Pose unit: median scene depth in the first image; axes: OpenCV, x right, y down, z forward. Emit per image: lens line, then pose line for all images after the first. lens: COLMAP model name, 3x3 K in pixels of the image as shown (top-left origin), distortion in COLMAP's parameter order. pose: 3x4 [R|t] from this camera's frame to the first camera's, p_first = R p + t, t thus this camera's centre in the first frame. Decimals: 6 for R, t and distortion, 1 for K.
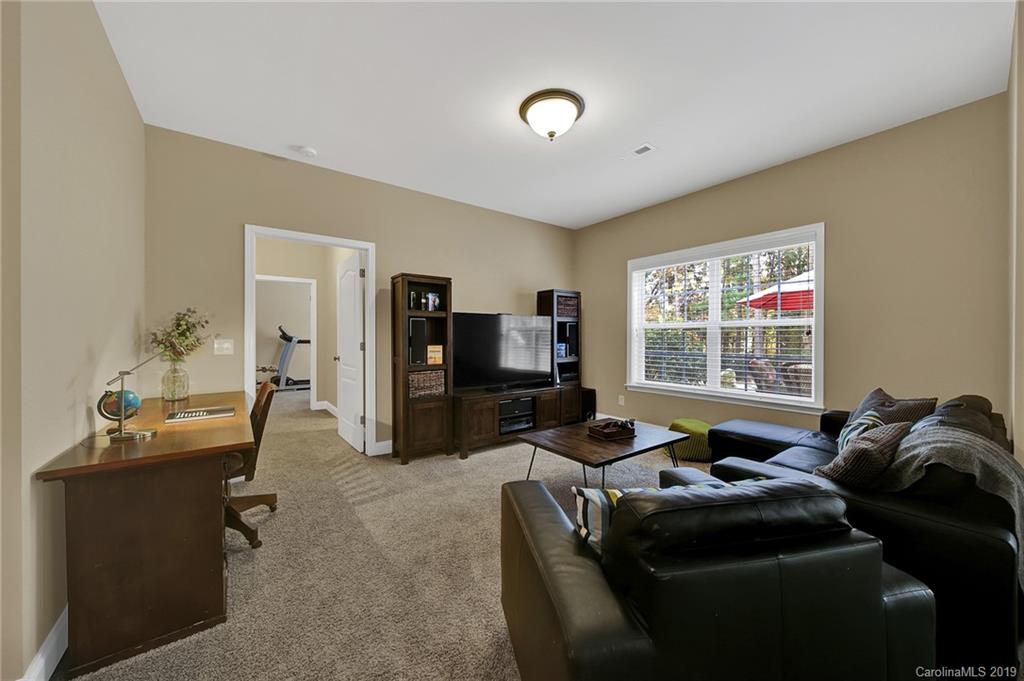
lens RADIAL K [[368.5, 0, 511.7], [0, 368.5, 337.9], [0, 0, 1]] dist [-0.000479, -0.000517]
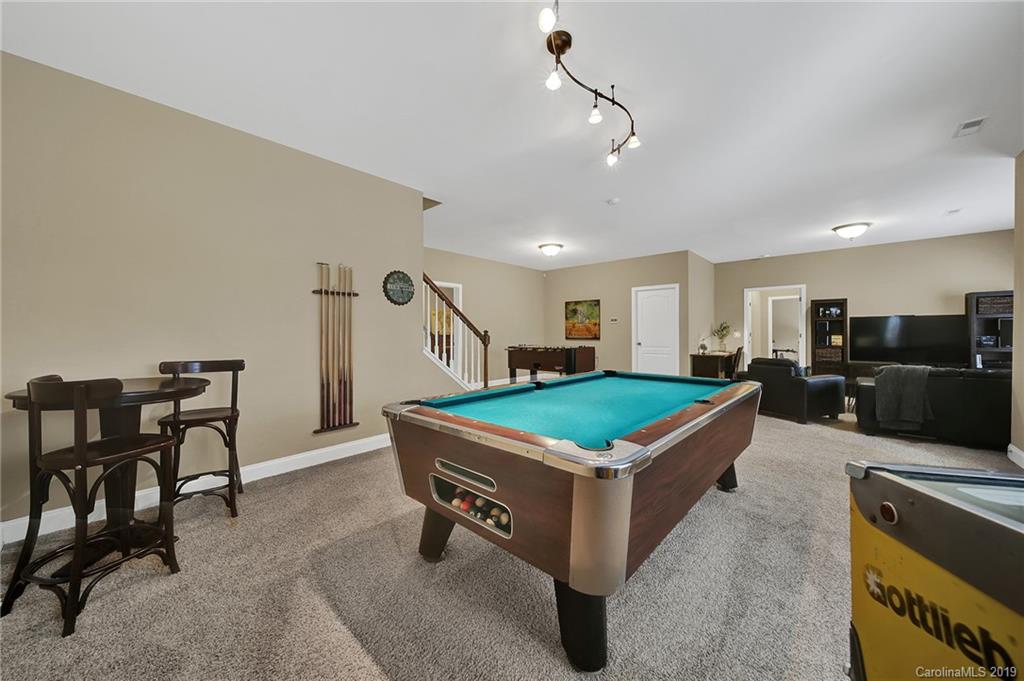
lens RADIAL K [[368.5, 0, 513.0], [0, 368.5, 332.7], [0, 0, 1]] dist [-0.000479, -0.000517]
pose [[0.195853, 0.003668, -0.980626, 1.303390], [0.001172, 0.999991, 0.003975, -0.003040], [0.980633, -0.001927, 0.195847, -0.974154]]
